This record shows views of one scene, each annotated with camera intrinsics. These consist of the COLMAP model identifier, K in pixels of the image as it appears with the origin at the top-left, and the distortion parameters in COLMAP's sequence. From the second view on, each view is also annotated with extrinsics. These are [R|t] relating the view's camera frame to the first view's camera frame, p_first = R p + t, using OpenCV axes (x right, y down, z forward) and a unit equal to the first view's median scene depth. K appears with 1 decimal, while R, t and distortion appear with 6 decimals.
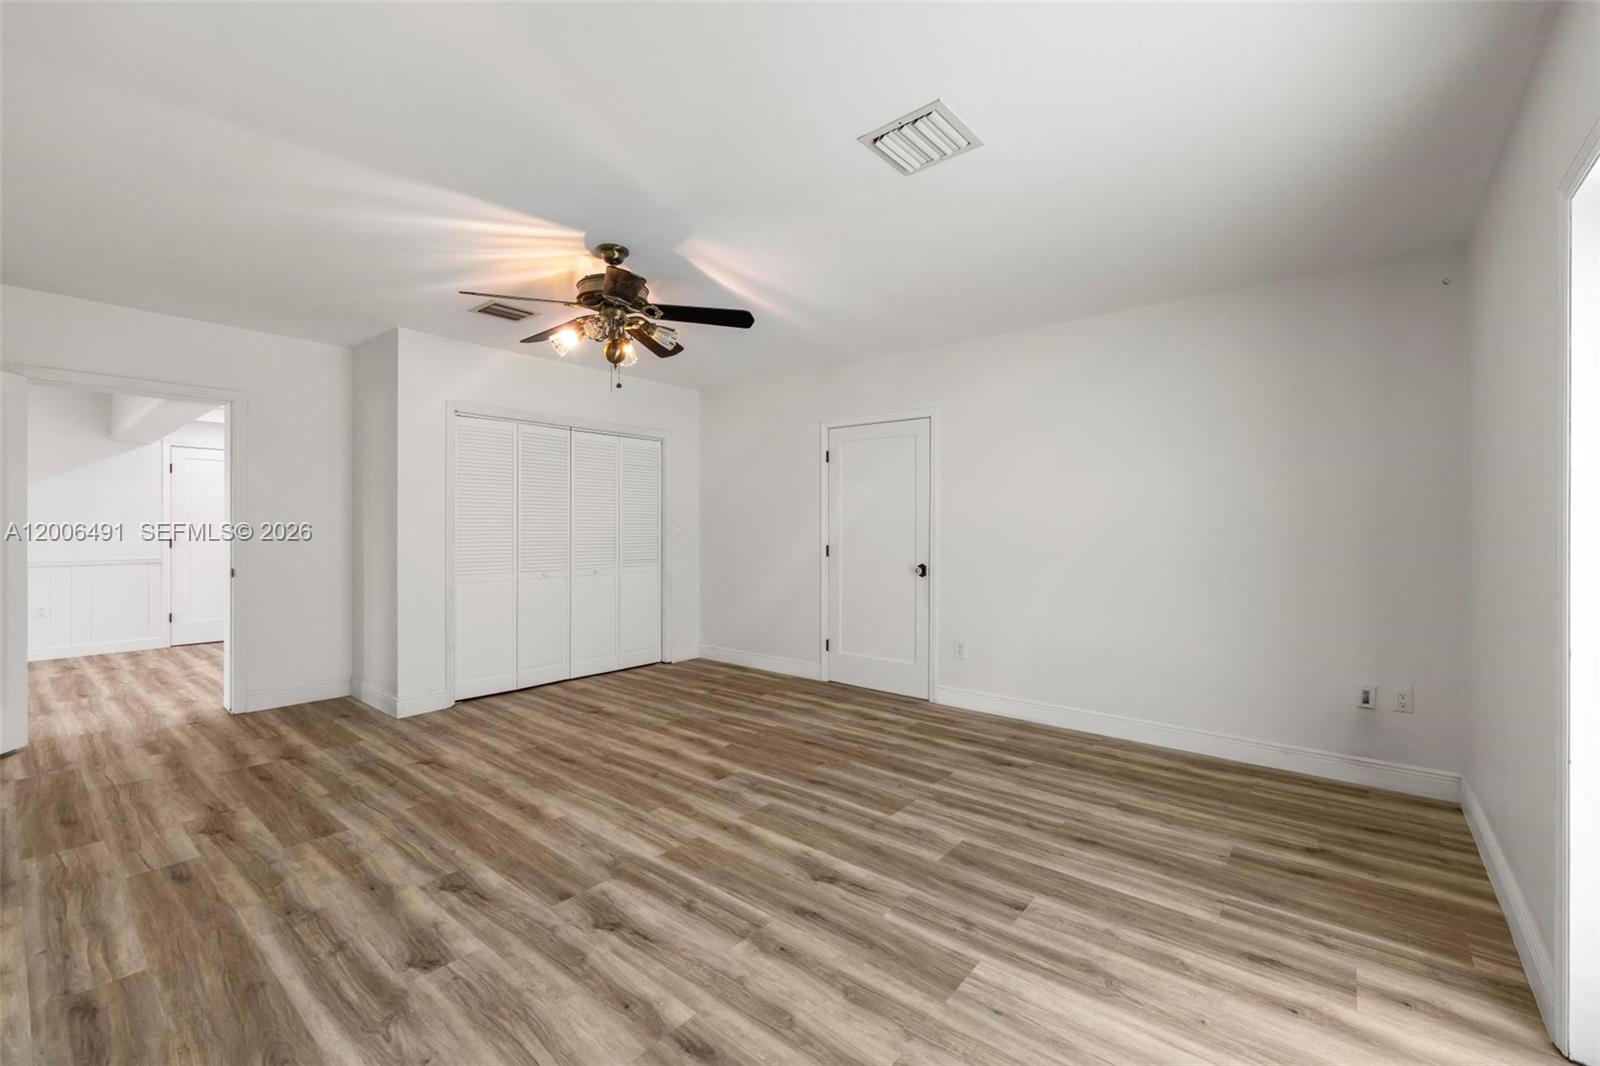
lens RADIAL K [[669.4, 0, 805.4], [0, 669.4, 532.0], [0, 0, 1]] dist [-0.001704, -0.001133]
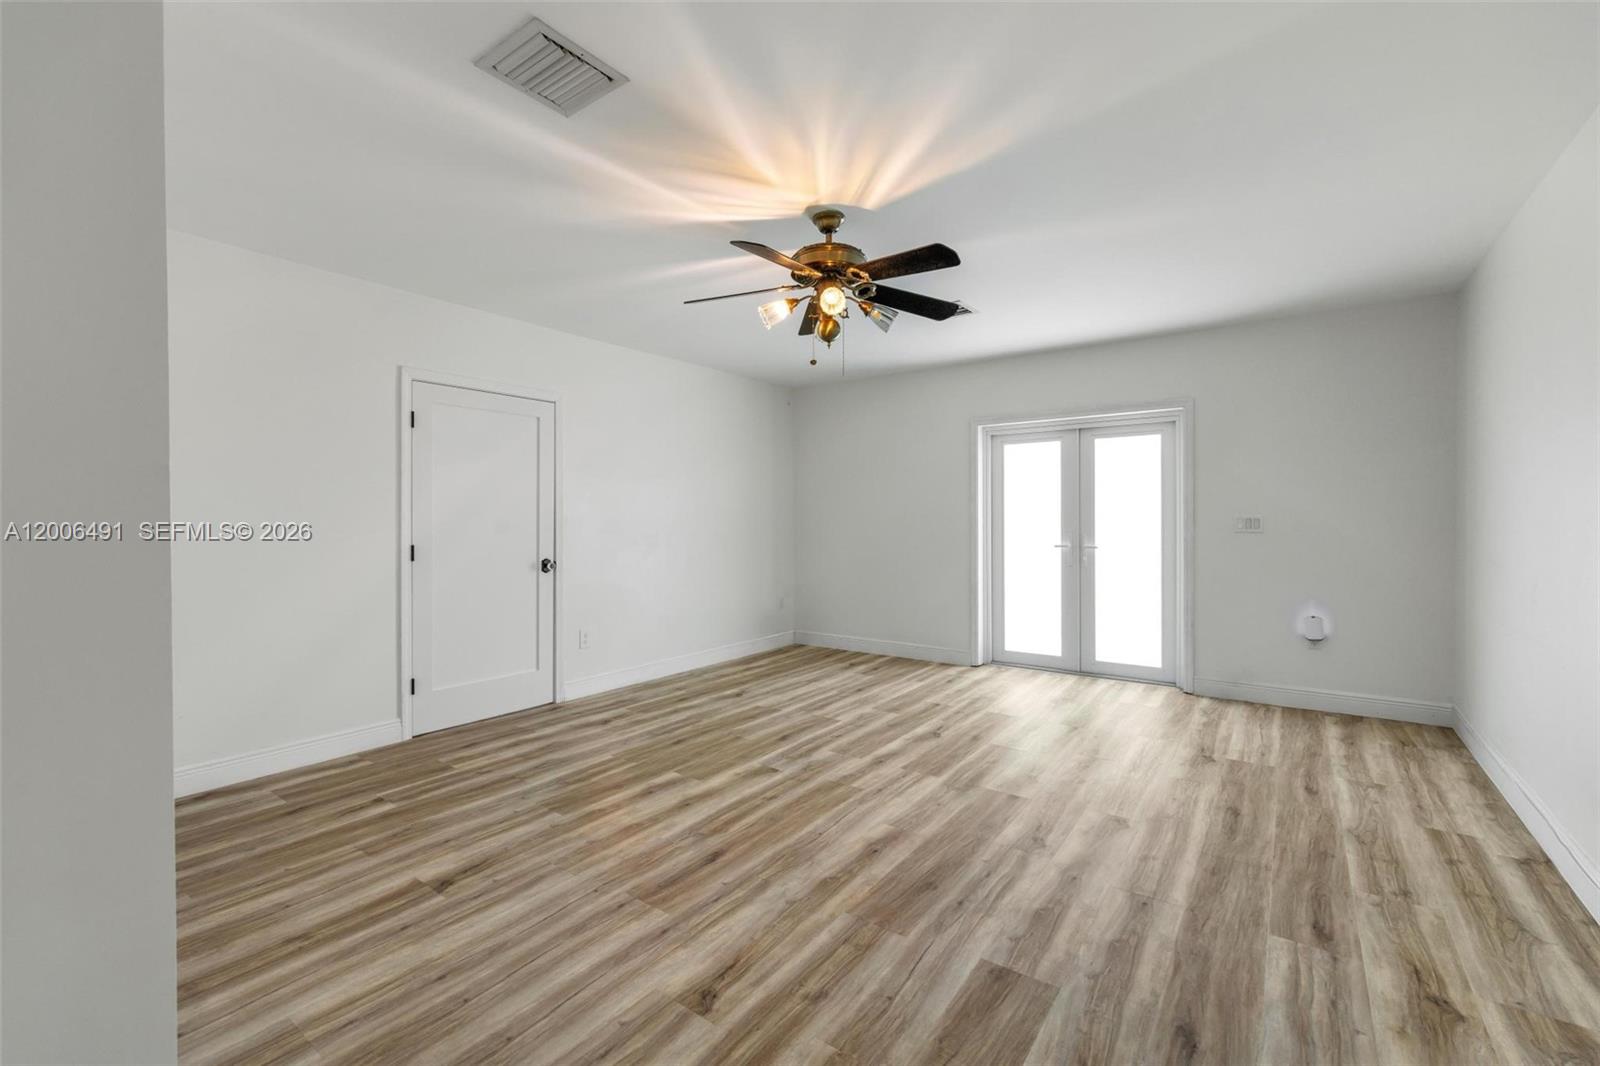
lens RADIAL K [[669.4, 0, 809.1], [0, 669.4, 524.1], [0, 0, 1]] dist [-0.001704, -0.001133]
pose [[-0.063798, -0.011510, 0.997896, -1.151406], [0.009865, 0.999877, 0.012163, -0.011870], [-0.997914, 0.010620, -0.063677, 1.034045]]
